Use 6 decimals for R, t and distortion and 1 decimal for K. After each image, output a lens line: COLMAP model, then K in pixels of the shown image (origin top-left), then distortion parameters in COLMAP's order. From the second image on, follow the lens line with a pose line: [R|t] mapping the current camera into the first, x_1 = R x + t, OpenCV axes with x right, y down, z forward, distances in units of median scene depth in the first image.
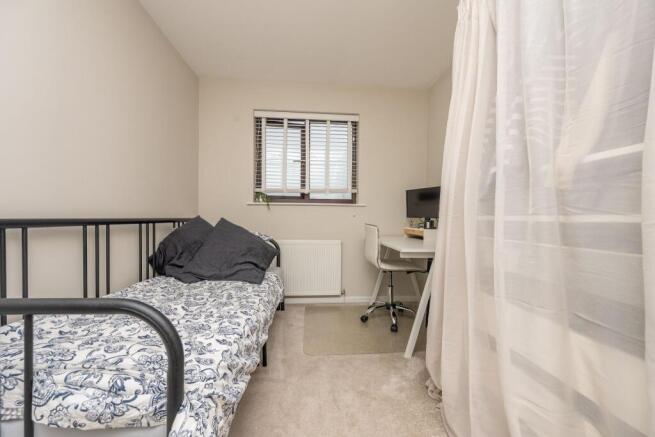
lens RADIAL K [[266.4, 0, 330.1], [0, 266.4, 219.4], [0, 0, 1]] dist [-0.006226, 0.000250]
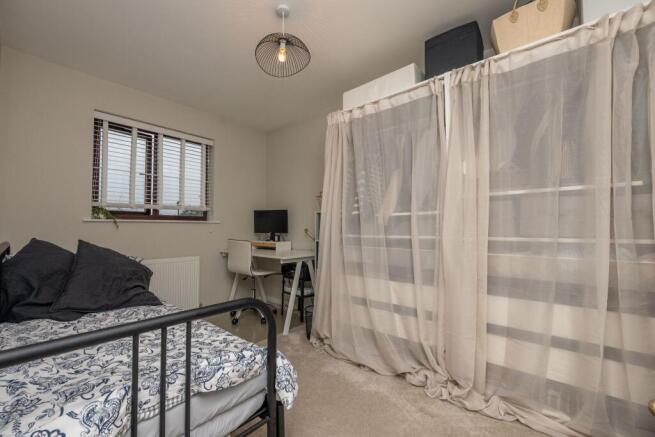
lens RADIAL K [[266.4, 0, 330.1], [0, 266.4, 219.4], [0, 0, 1]] dist [-0.006226, 0.000250]
pose [[0.706865, 0.012482, 0.707238, -0.341486], [0.015084, 0.999351, -0.032714, -0.024169], [-0.707188, 0.033793, 0.706218, -0.108834]]
